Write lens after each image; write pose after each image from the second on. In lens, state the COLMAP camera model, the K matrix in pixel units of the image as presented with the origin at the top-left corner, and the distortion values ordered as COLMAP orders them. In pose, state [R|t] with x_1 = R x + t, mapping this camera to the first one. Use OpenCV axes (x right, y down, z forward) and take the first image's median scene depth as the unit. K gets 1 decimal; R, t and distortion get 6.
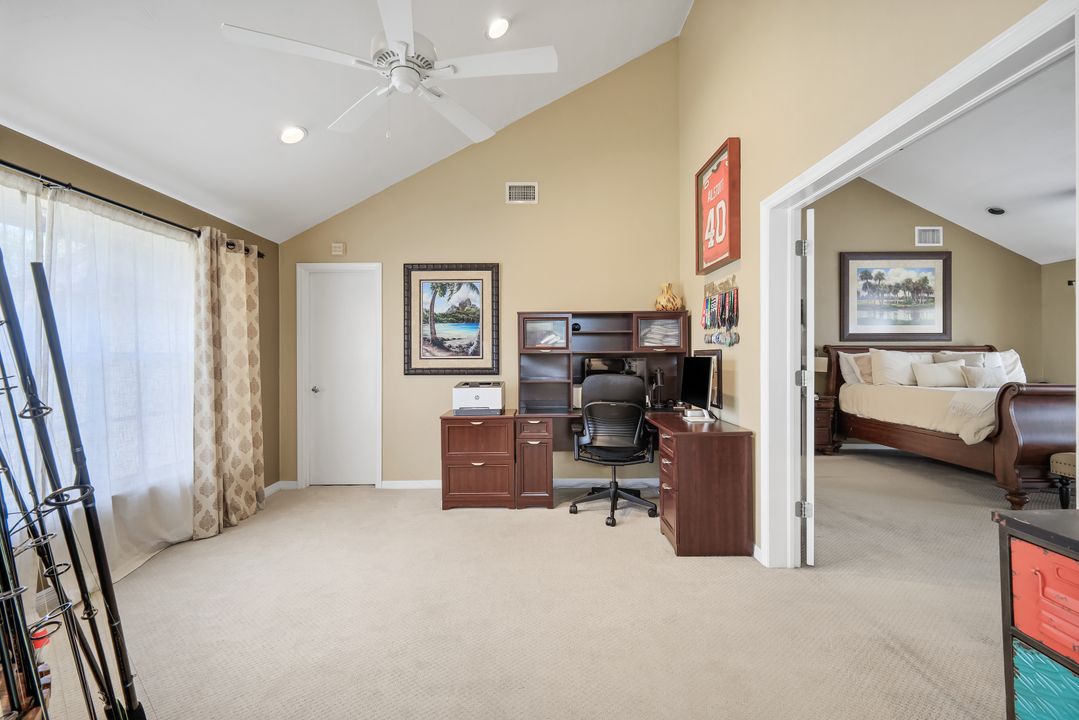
lens RADIAL K [[465.6, 0, 534.7], [0, 465.6, 351.7], [0, 0, 1]] dist [0.000591, 0.000003]
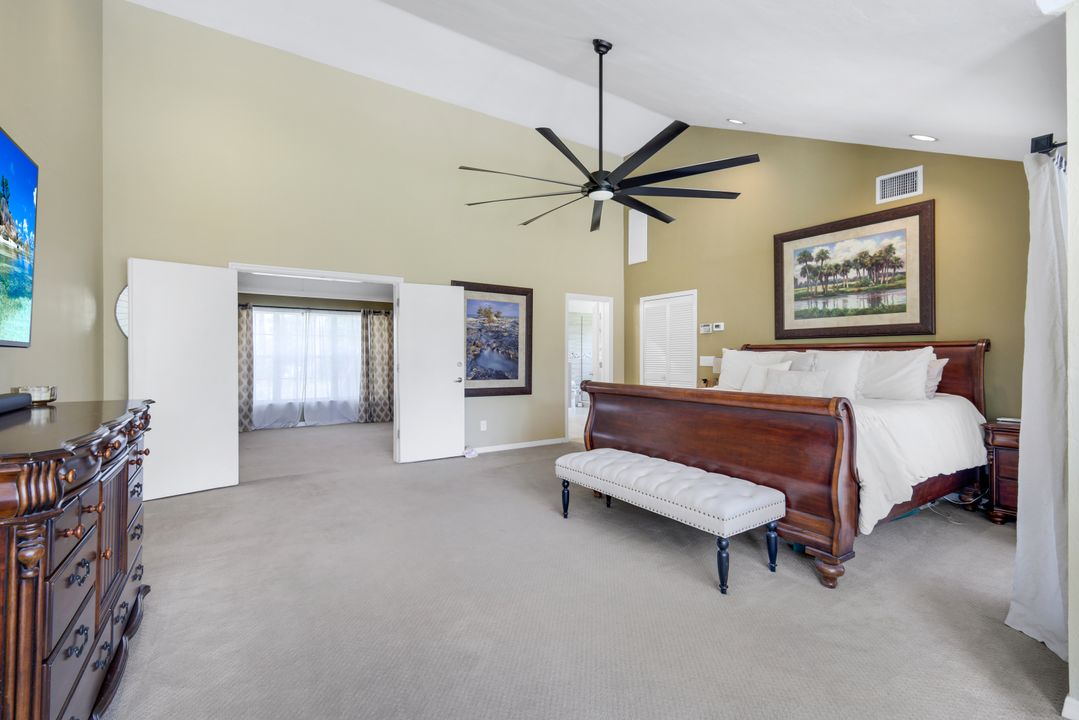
lens RADIAL K [[465.6, 0, 540.4], [0, 465.6, 356.0], [0, 0, 1]] dist [0.000591, 0.000003]
pose [[0.573143, -0.000169, -0.819456, 1.113399], [0.005465, 0.999979, 0.003616, 0.002757], [0.819437, -0.006551, 0.573131, 0.157438]]
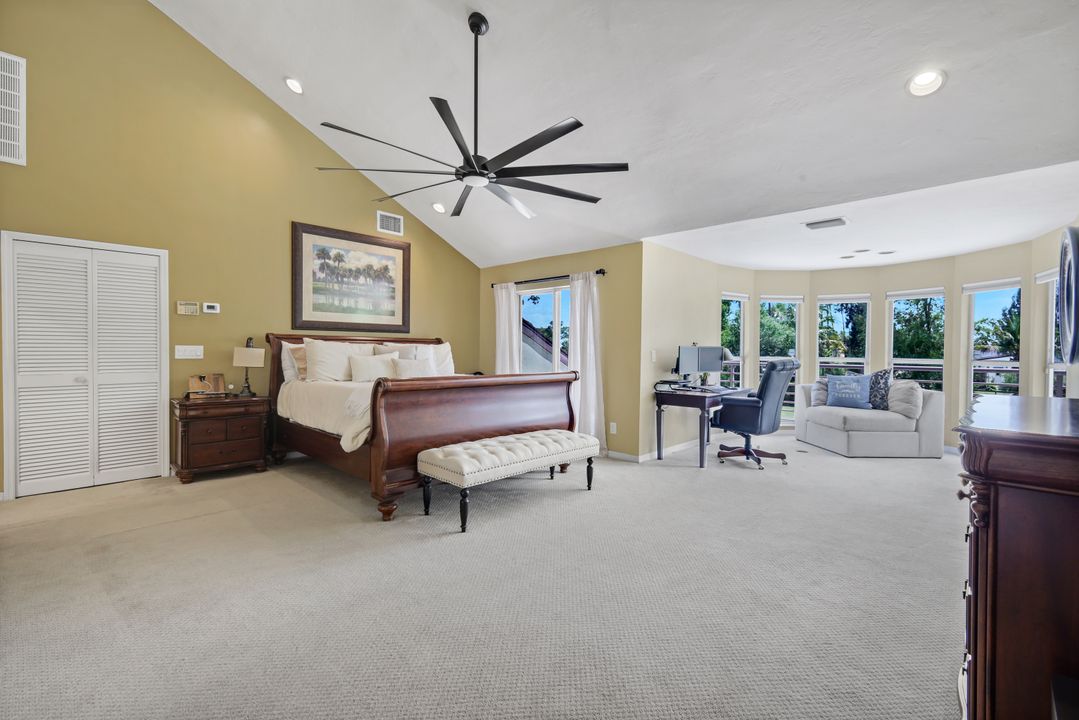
lens RADIAL K [[465.6, 0, 538.4], [0, 465.6, 357.2], [0, 0, 1]] dist [0.000591, 0.000003]
pose [[0.686815, -0.005365, 0.726812, 0.356781], [-0.015188, 0.999648, 0.021732, 0.002554], [-0.726673, -0.025965, 0.686492, 0.111714]]
